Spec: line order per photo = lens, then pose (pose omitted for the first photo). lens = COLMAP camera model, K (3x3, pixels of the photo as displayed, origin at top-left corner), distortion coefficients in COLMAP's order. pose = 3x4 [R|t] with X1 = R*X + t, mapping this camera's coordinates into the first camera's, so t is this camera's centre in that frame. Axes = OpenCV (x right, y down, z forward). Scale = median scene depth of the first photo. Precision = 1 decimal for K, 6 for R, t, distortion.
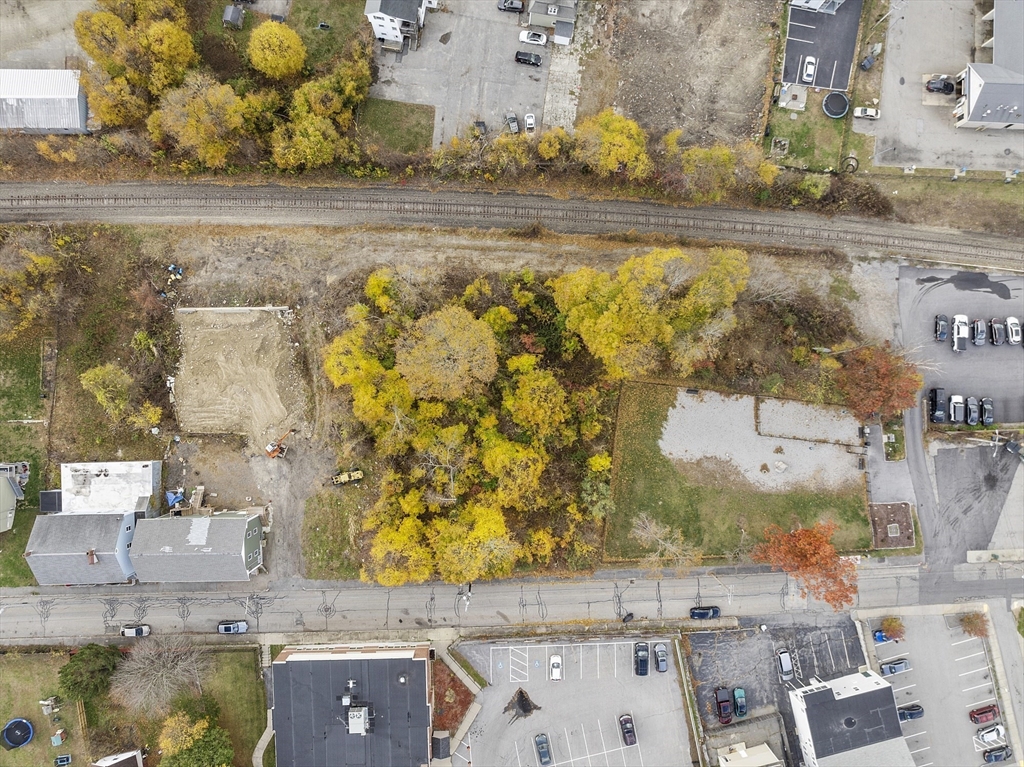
lens RADIAL K [[722.5, 0, 510.0], [0, 722.5, 378.6], [0, 0, 1]] dist [-0.035541, -0.004893]
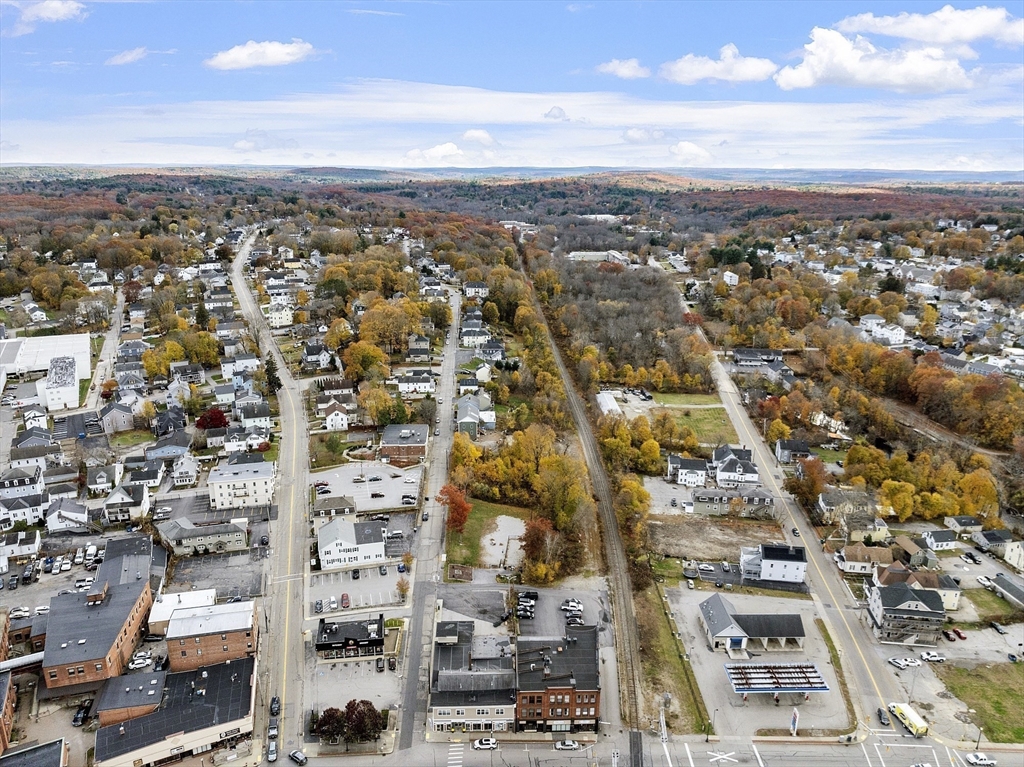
lens RADIAL K [[722.5, 0, 510.0], [0, 722.5, 378.6], [0, 0, 1]] dist [-0.035541, -0.004893]
pose [[0.027102, 0.267802, -0.963093, 2.150998], [-0.999625, 0.003530, -0.027148, 0.128073], [-0.003871, 0.963468, 0.267797, 0.032601]]
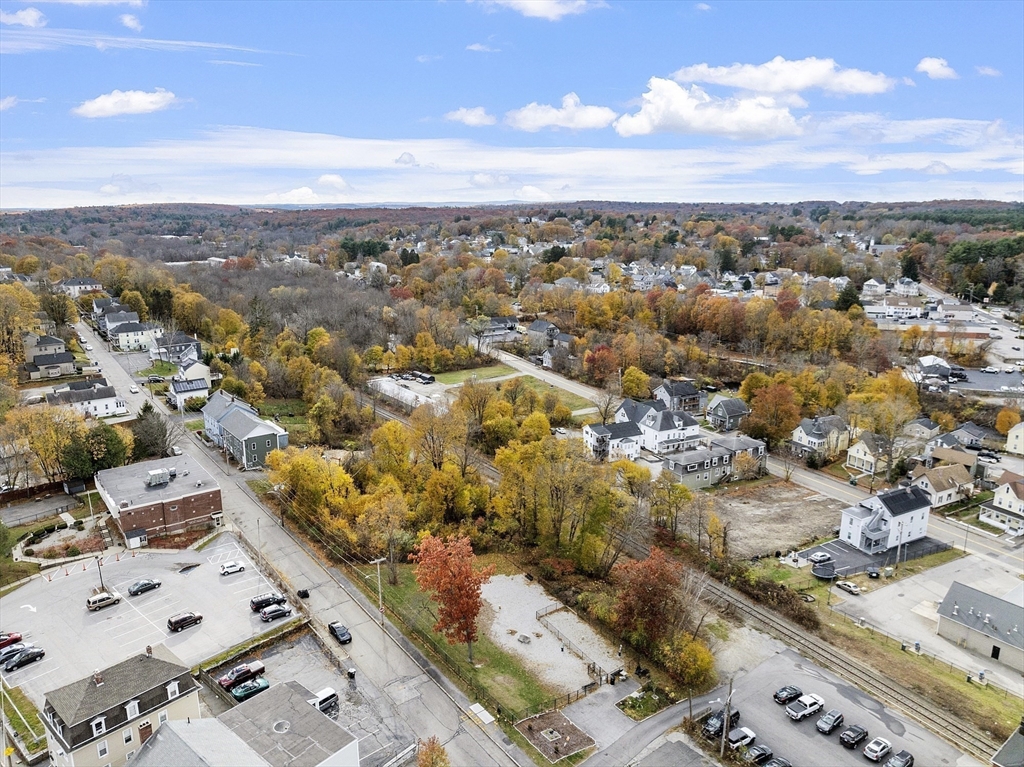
lens RADIAL K [[722.5, 0, 510.0], [0, 722.5, 378.6], [0, 0, 1]] dist [-0.035541, -0.004893]
pose [[0.599046, 0.170776, -0.782291, 1.007471], [-0.800602, 0.144129, -0.581604, 0.609659], [0.013427, 0.974711, 0.223064, 0.479301]]
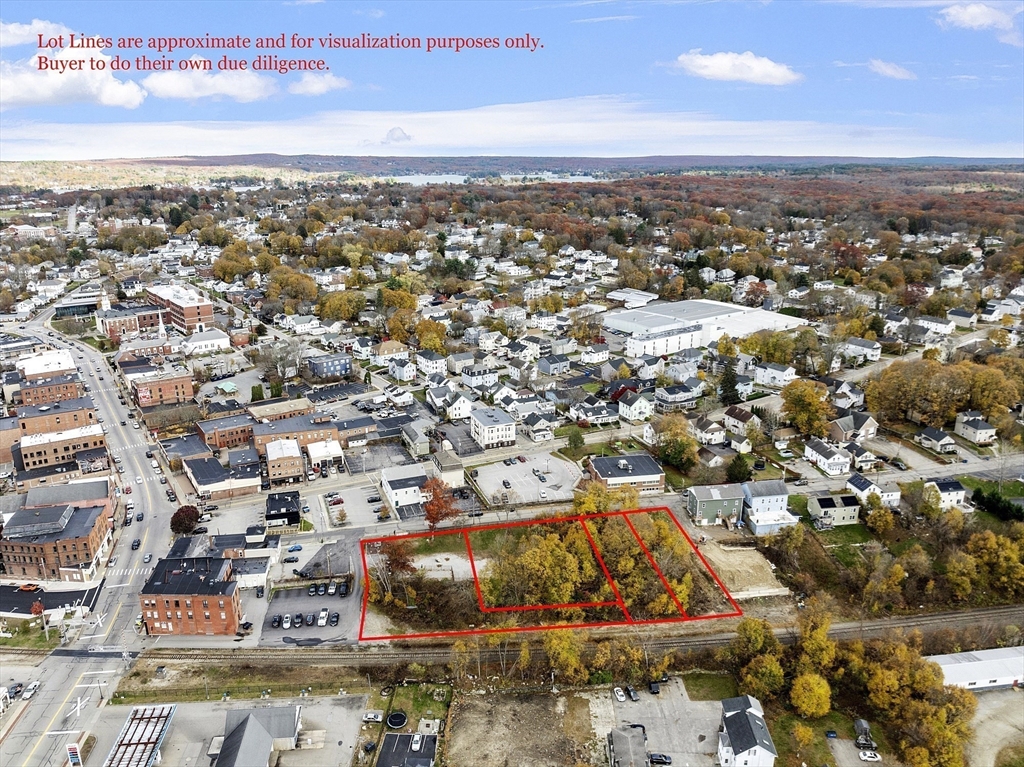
lens RADIAL K [[733.7, 0, 501.7], [0, 733.7, 410.3], [0, 0, 1]] dist [-0.034528, -0.000819]
pose [[-0.993150, 0.030286, -0.112857, 0.414214], [-0.116612, -0.318417, 0.940751, -1.539384], [-0.007444, 0.947467, 0.319767, 0.029812]]
